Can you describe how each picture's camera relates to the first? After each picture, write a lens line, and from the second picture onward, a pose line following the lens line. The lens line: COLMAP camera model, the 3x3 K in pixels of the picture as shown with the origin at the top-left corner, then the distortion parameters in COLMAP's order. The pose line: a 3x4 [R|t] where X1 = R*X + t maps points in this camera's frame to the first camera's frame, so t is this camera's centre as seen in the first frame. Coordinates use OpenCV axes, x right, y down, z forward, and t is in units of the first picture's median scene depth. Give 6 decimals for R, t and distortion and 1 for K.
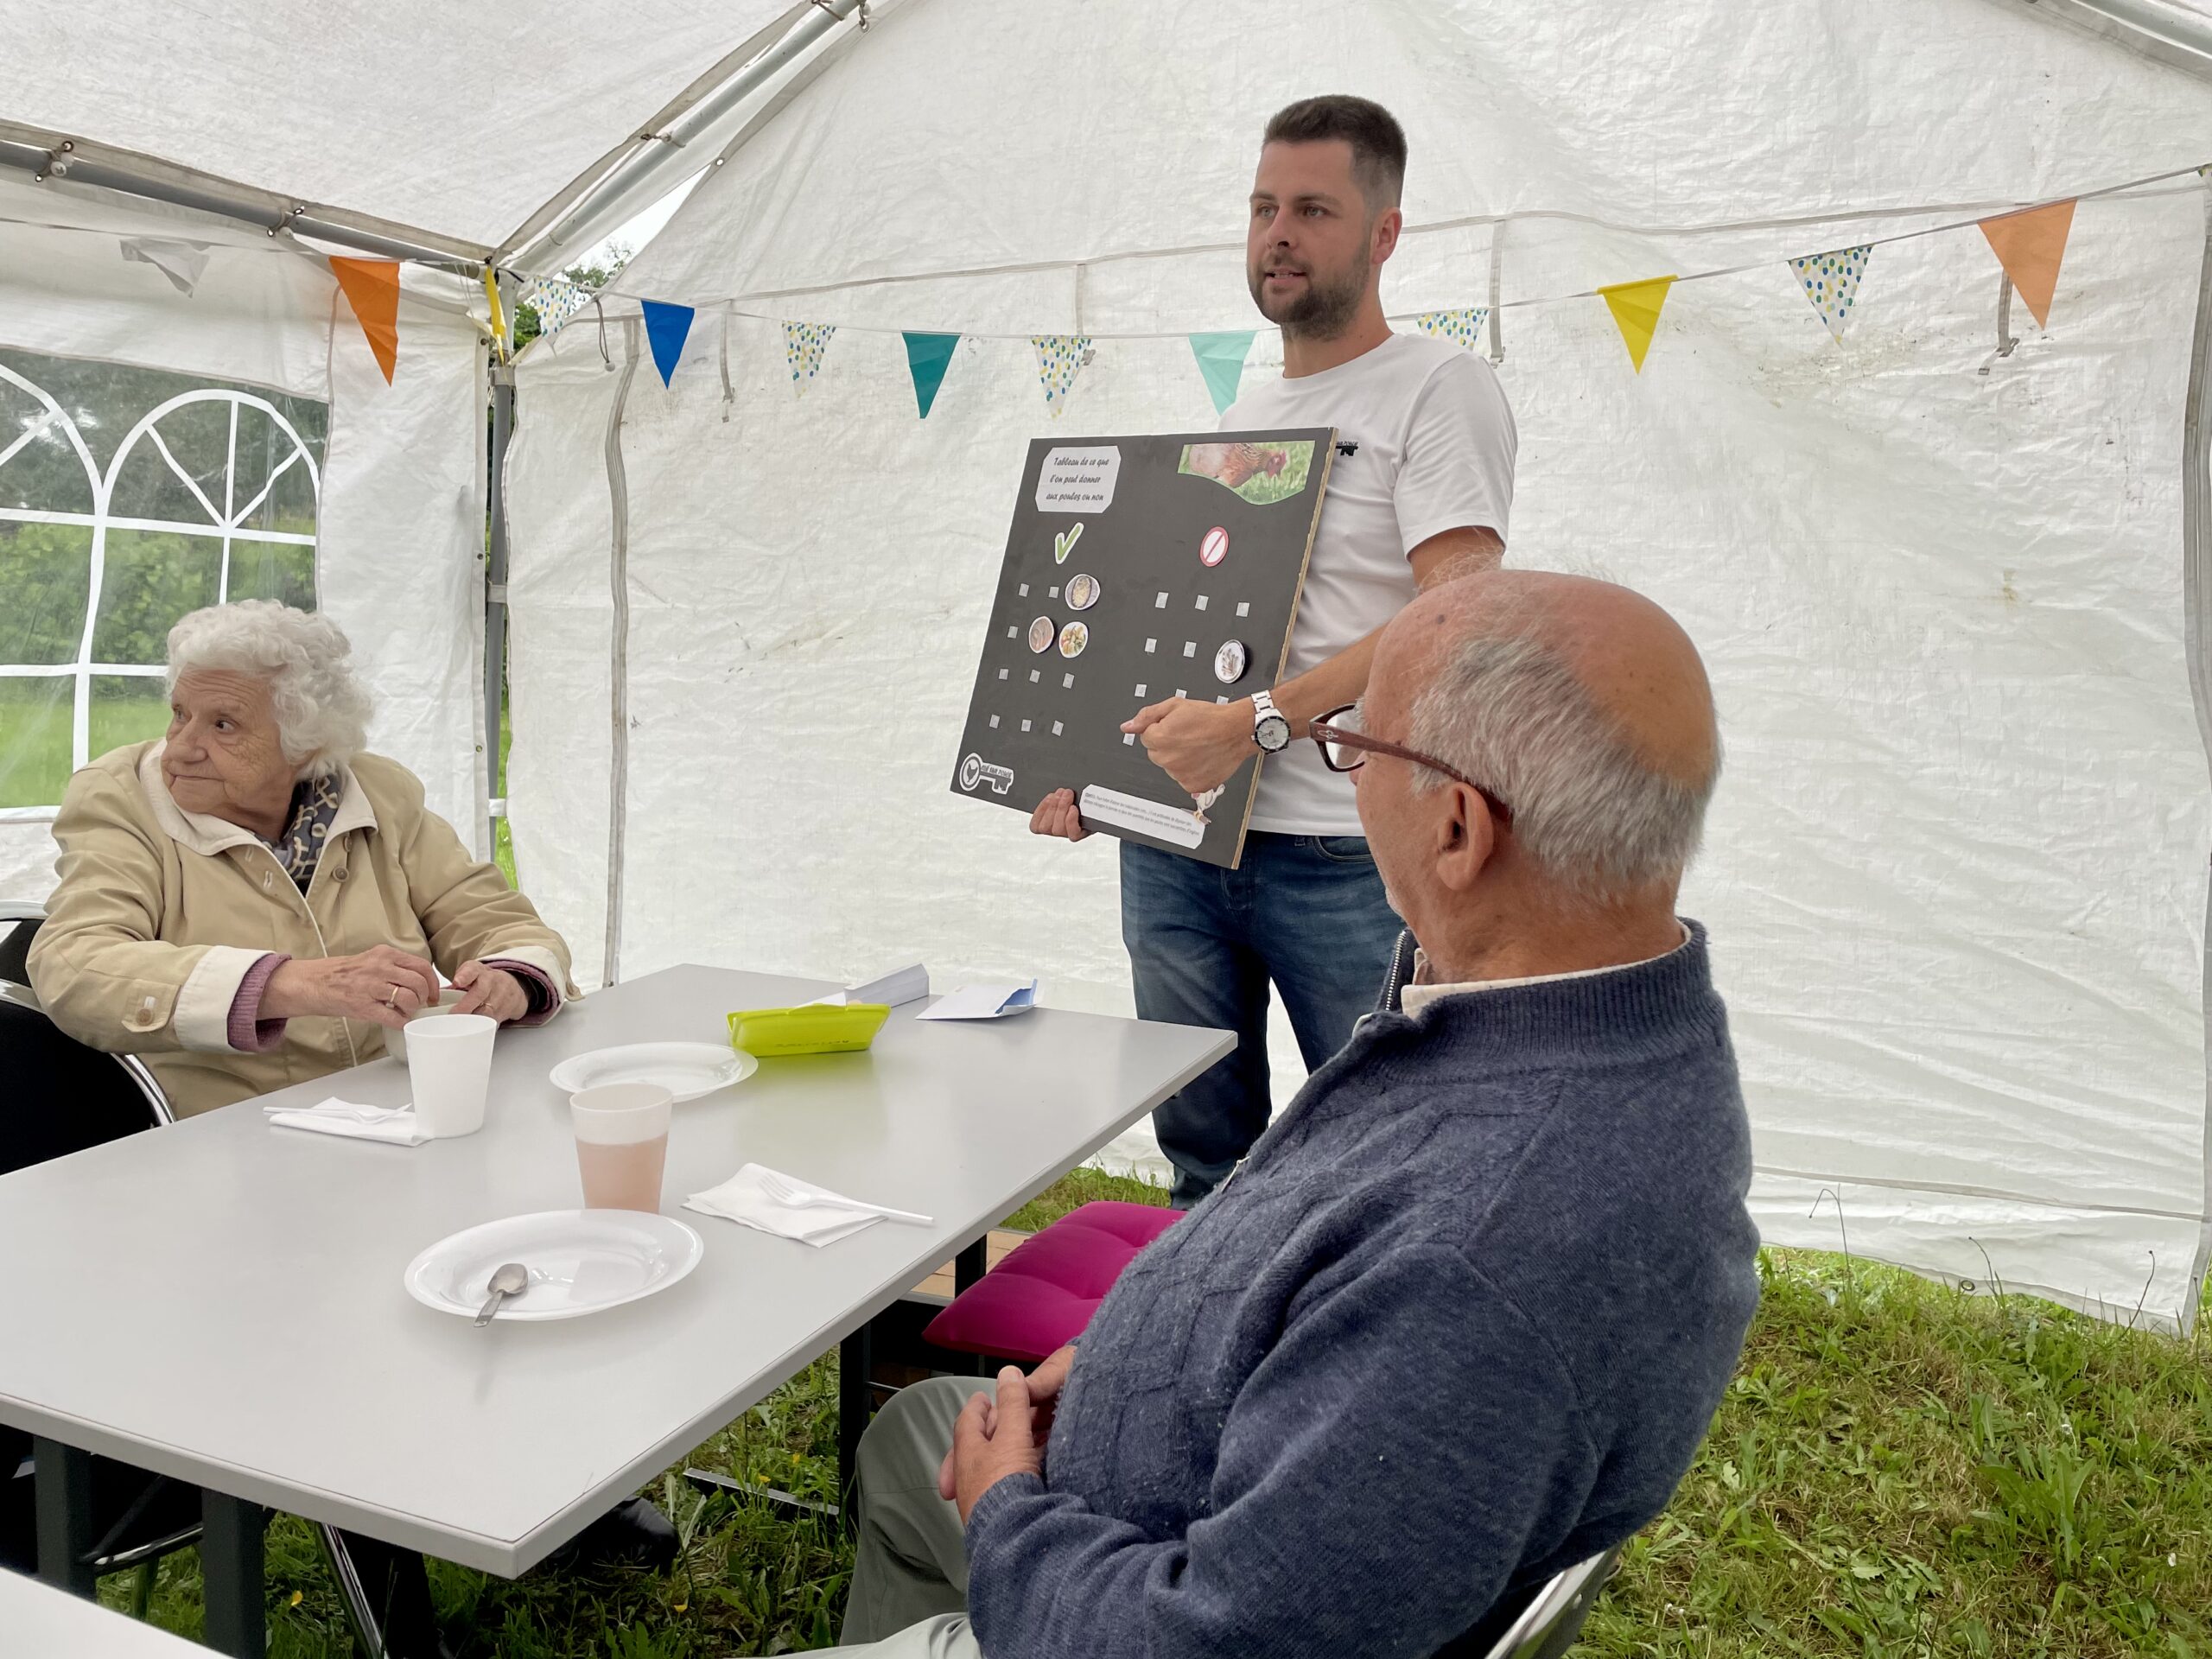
lens RADIAL K [[1646.3, 0, 1104.7], [0, 1646.3, 782.3], [0, 0, 1]] dist [0.082221, -0.115845]
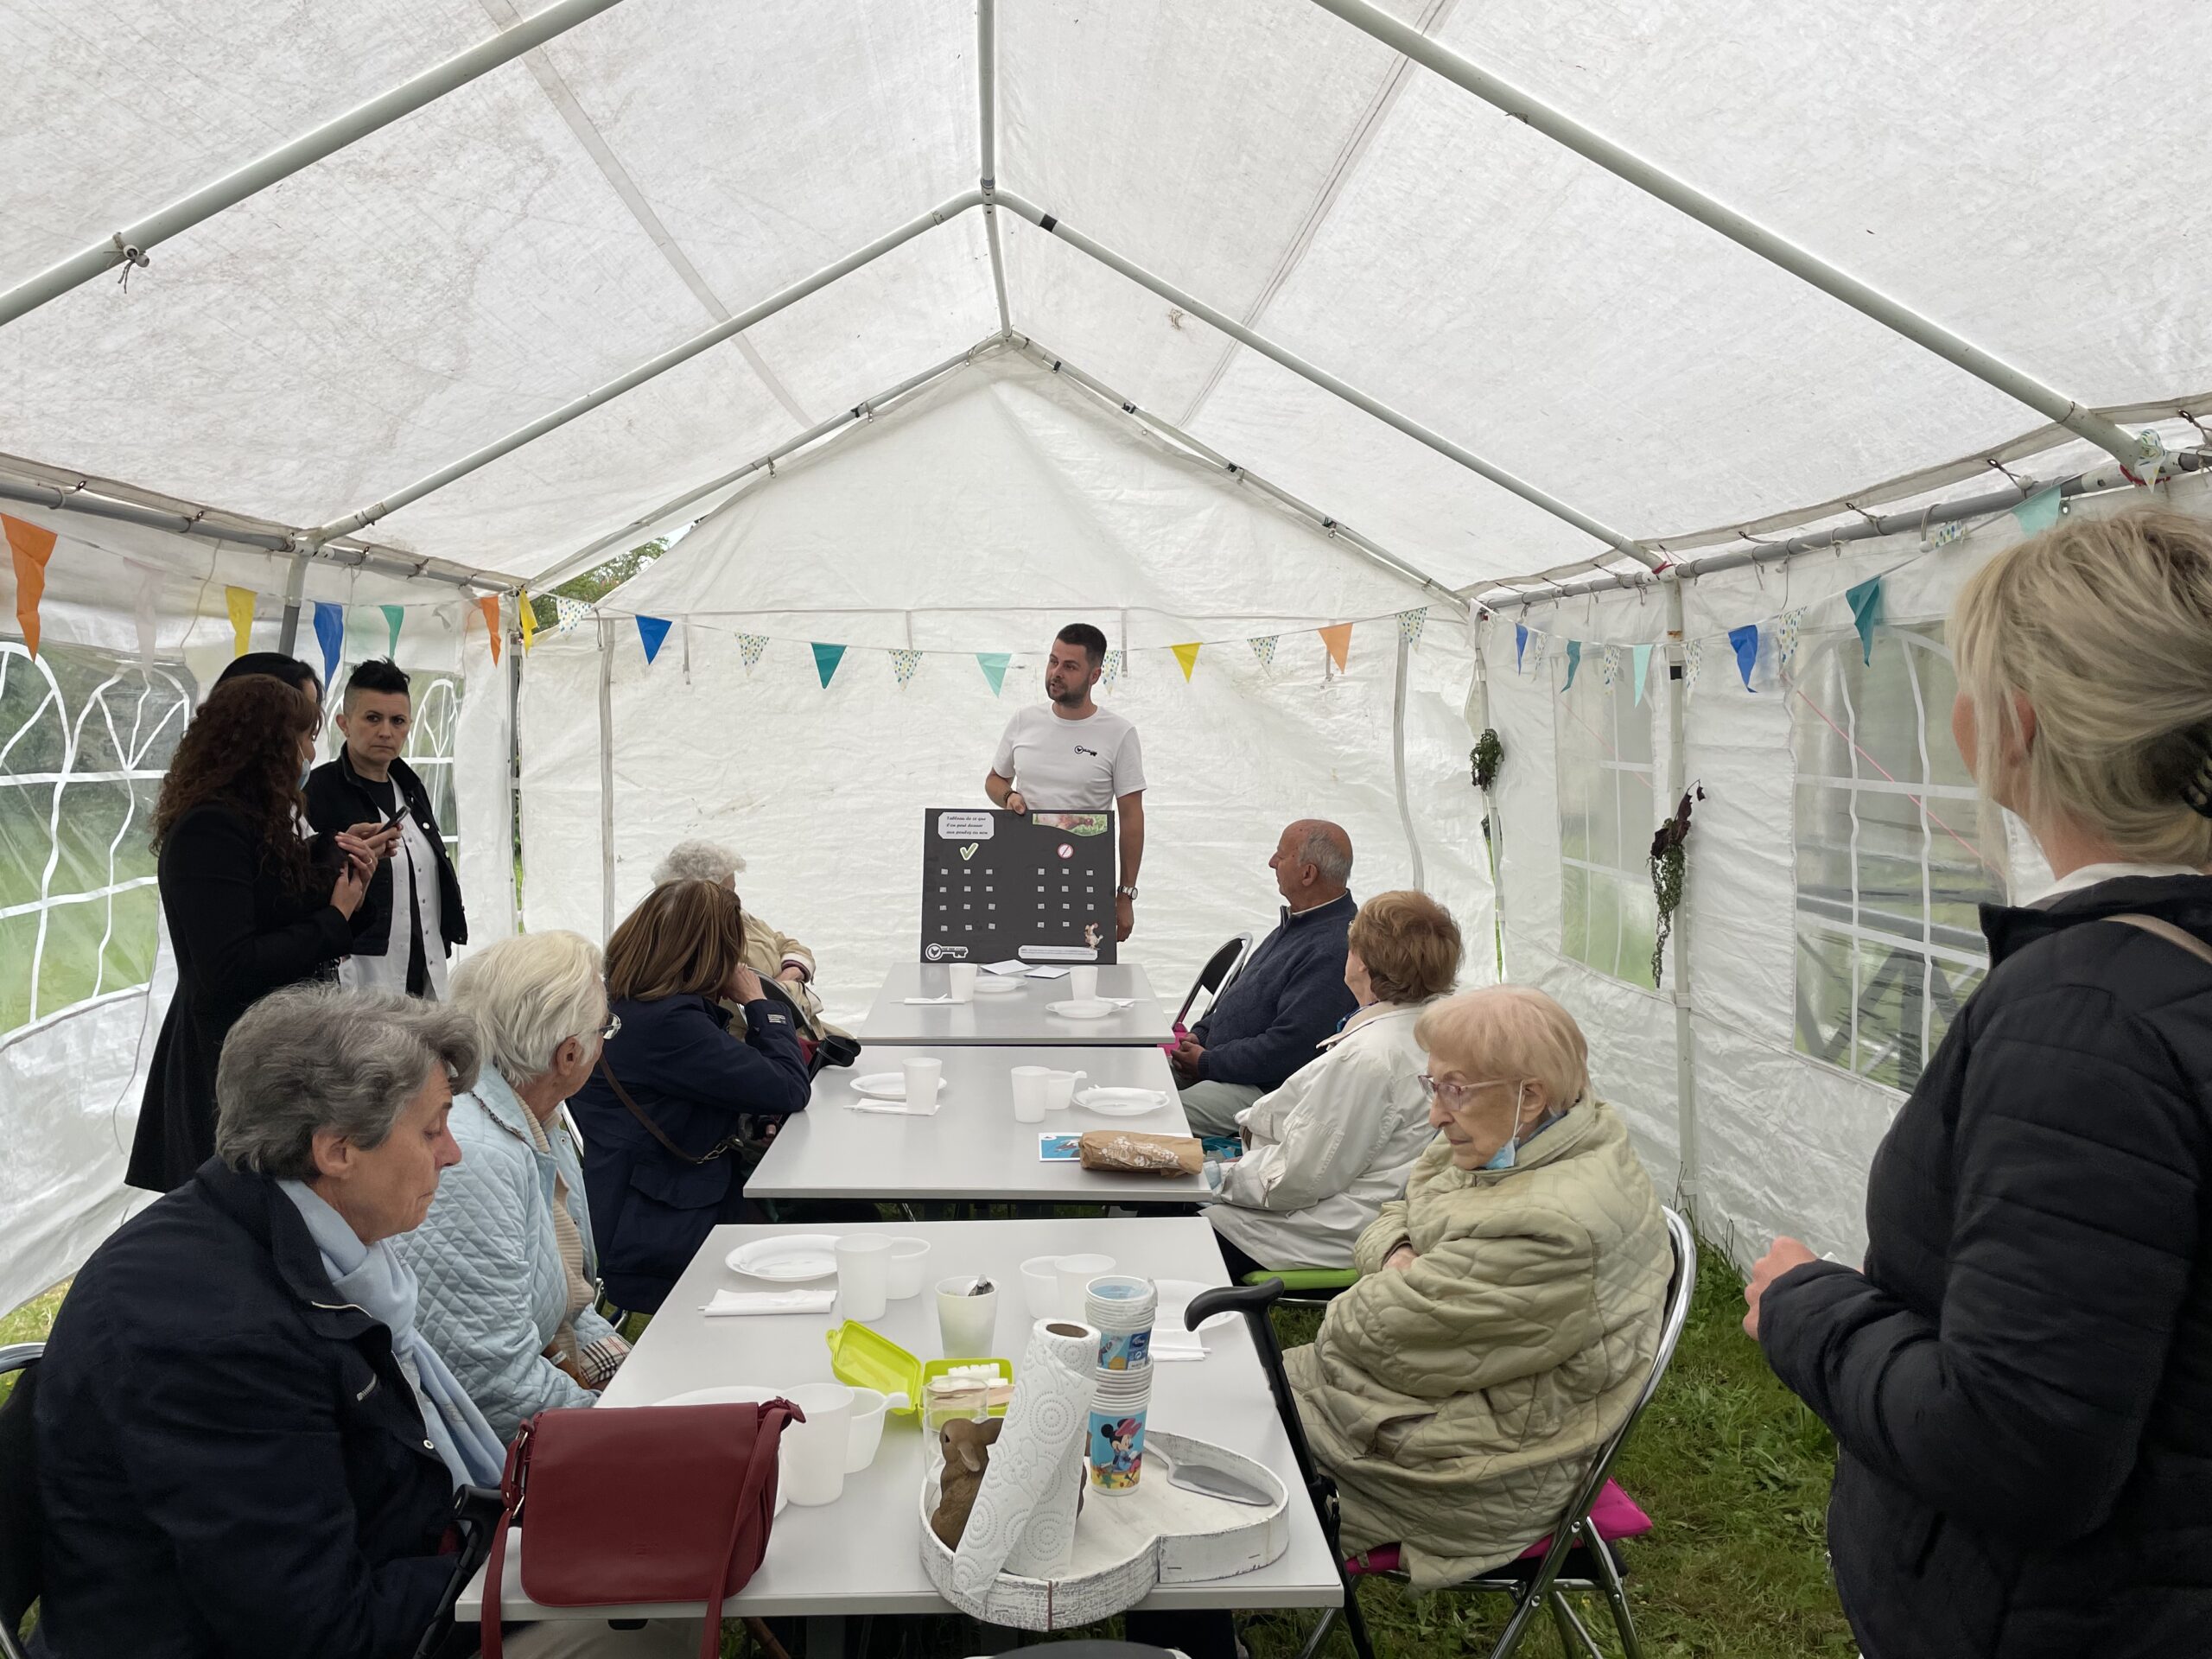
lens RADIAL K [[1646.3, 0, 1104.7], [0, 1646.3, 782.3], [0, 0, 1]] dist [0.082221, -0.115845]
pose [[0.904557, -0.027032, 0.425494, -0.632030], [0.052053, 0.997524, -0.047286, -0.010171], [-0.423162, 0.064921, 0.903725, -0.826950]]
